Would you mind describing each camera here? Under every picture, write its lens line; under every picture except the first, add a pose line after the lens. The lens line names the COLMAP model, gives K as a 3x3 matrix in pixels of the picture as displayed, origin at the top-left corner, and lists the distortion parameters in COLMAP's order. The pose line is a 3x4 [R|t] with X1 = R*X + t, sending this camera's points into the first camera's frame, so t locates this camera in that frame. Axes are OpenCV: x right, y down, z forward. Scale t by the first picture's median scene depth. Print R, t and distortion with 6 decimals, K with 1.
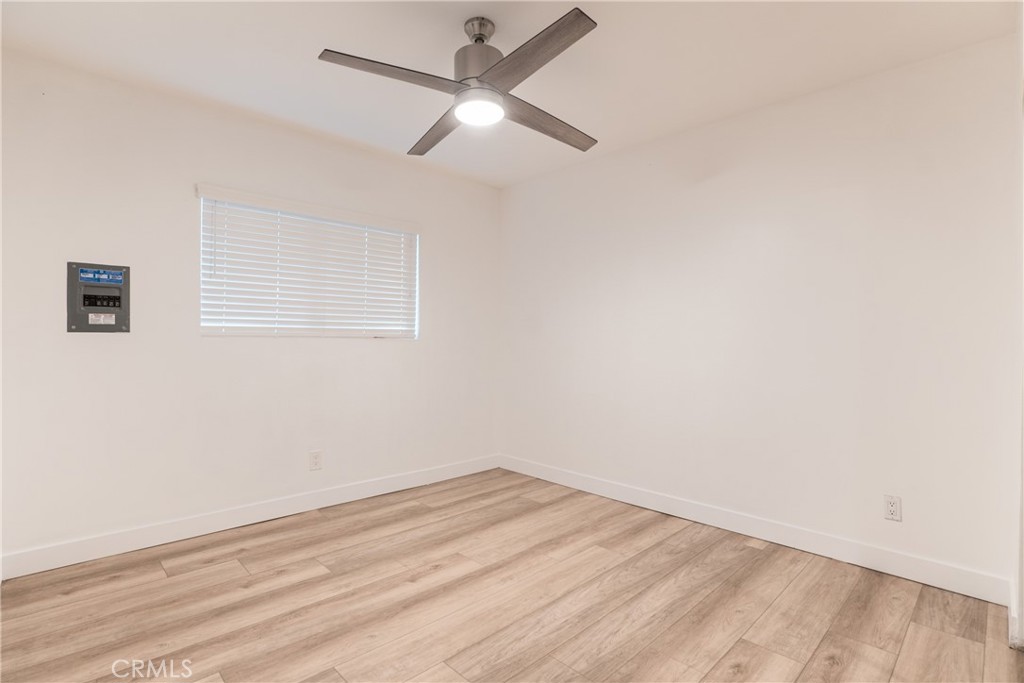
lens RADIAL K [[516.2, 0, 512.0], [0, 516.2, 341.5], [0, 0, 1]] dist [-0.051097, 0.011754]
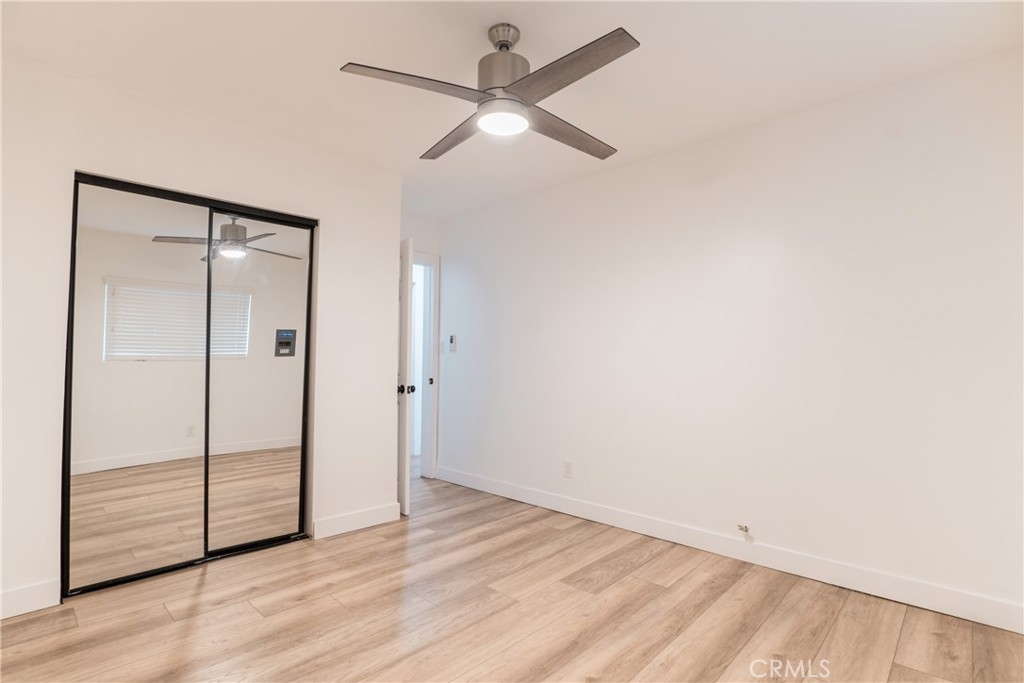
lens RADIAL K [[516.2, 0, 512.0], [0, 516.2, 341.5], [0, 0, 1]] dist [-0.051097, 0.011754]
pose [[-0.999200, -0.014199, -0.037389, -0.048930], [-0.013093, 0.999474, -0.029662, -0.009908], [0.037790, -0.029148, -0.998860, 1.993850]]
